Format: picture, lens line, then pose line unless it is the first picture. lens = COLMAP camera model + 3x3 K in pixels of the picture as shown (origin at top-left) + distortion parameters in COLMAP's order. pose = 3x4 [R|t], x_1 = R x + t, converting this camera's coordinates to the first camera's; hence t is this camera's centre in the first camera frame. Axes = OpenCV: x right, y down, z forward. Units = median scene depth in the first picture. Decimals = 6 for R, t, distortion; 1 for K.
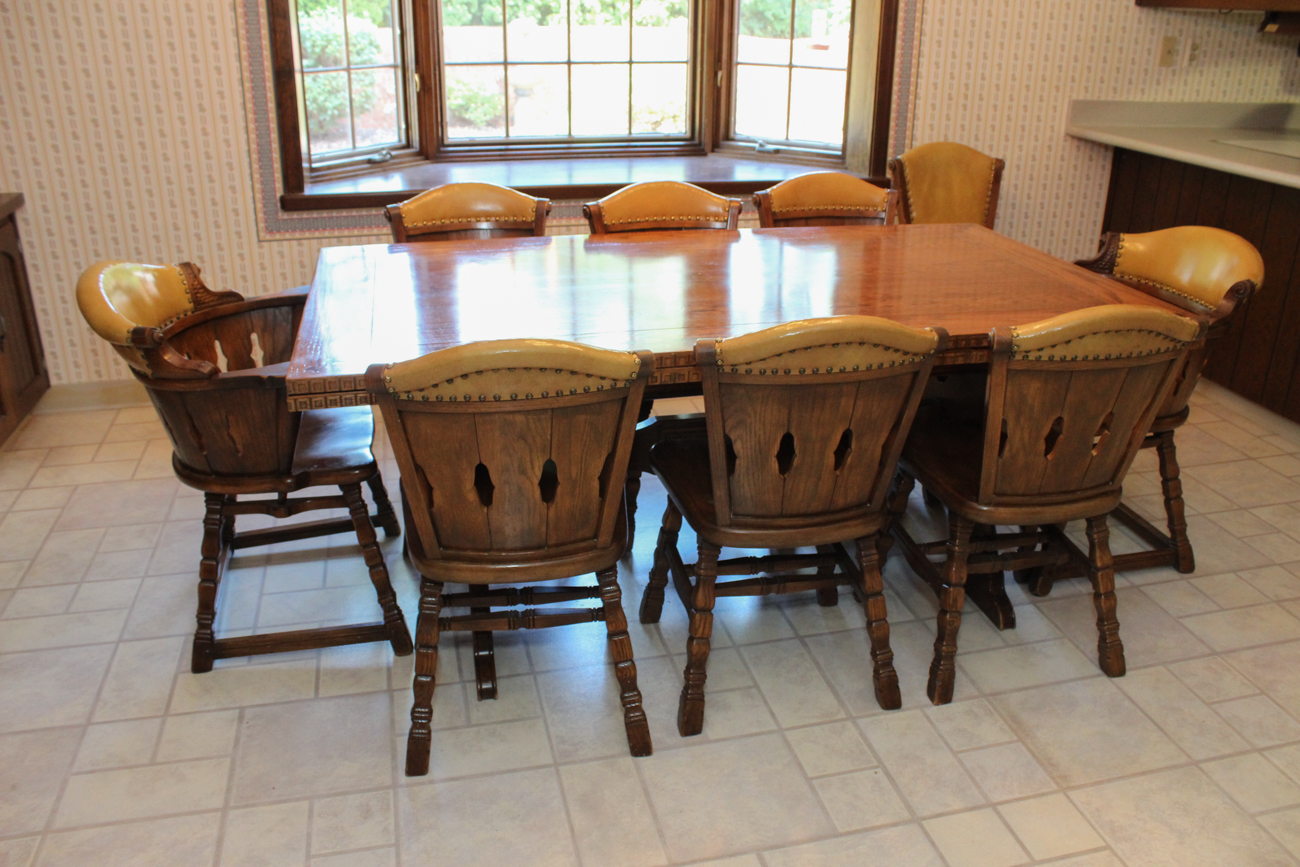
lens RADIAL K [[1056.5, 0, 650.0], [0, 1056.5, 433.5], [0, 0, 1]] dist [-0.169044, 0.154953]
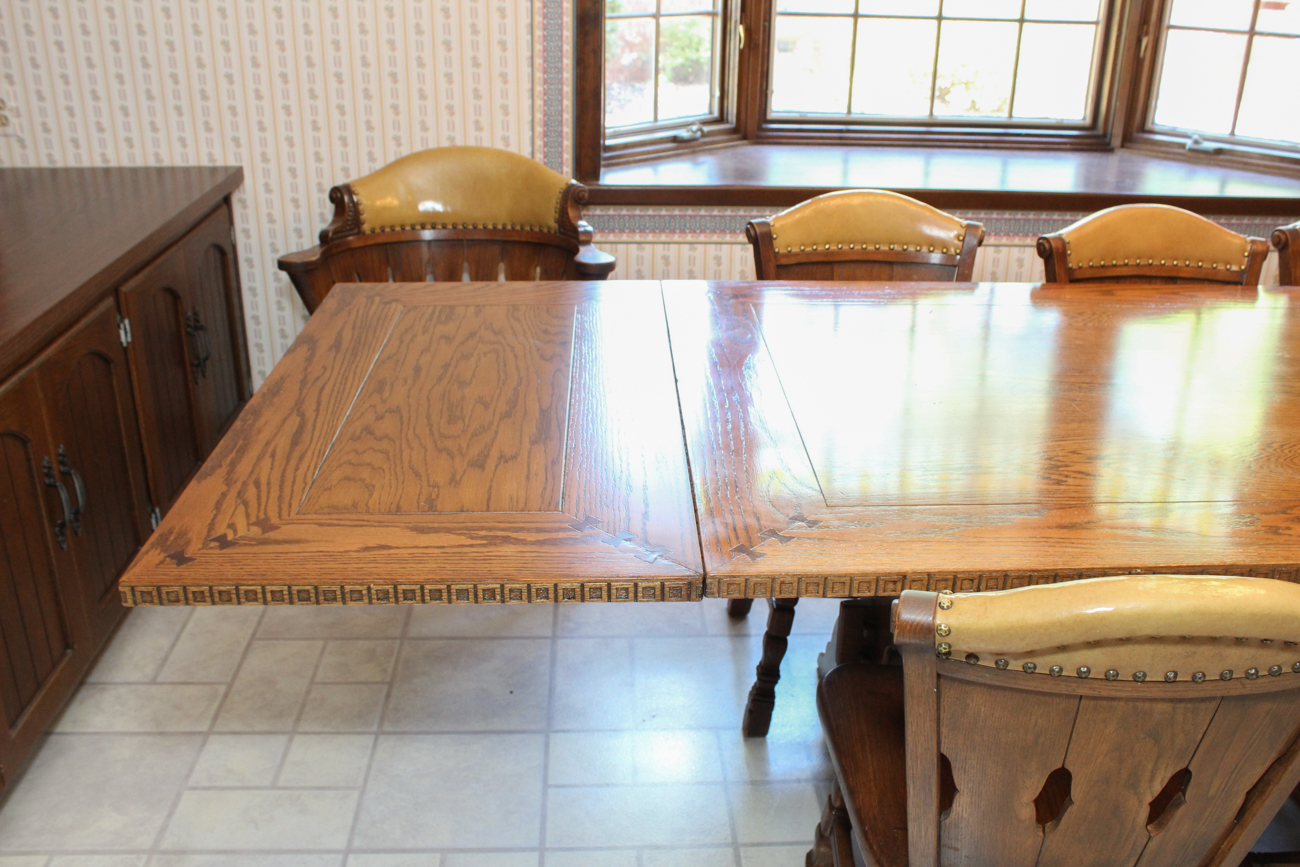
lens RADIAL K [[1176.7, 0, 650.0], [0, 1176.7, 433.5], [0, 0, 1]] dist [-0.149108, 0.136969]
pose [[0.981121, 0.078484, -0.176752, -0.140501], [-0.077242, 0.996915, 0.013910, -0.068990], [0.177299, 0.000005, 0.984157, 0.185813]]
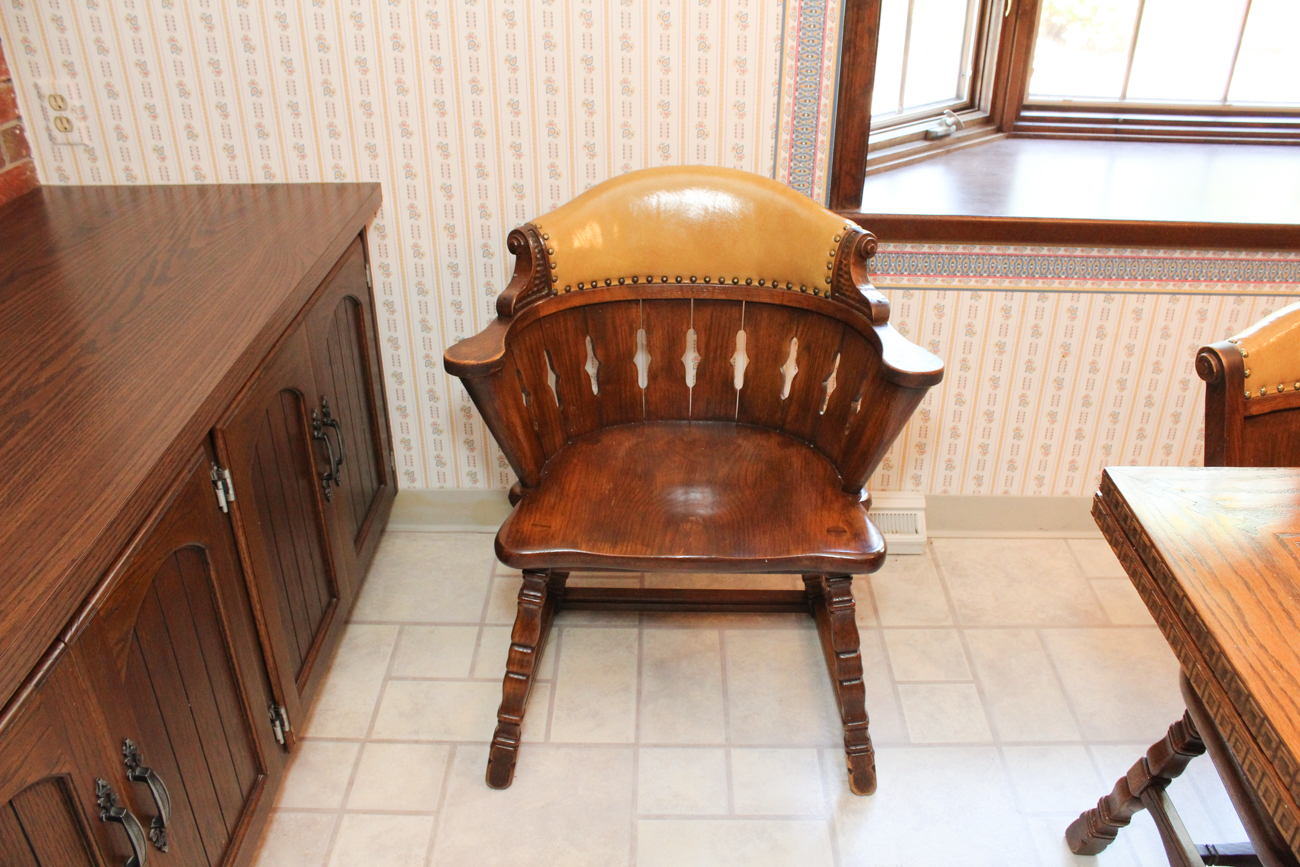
lens RADIAL K [[1056.5, 0, 650.0], [0, 1056.5, 433.5], [0, 0, 1]] dist [-0.169044, 0.154953]
pose [[0.967785, 0.113924, -0.224531, -0.311945], [-0.088704, 0.988875, 0.119407, -0.174198], [0.235637, -0.095643, 0.967123, 0.436326]]
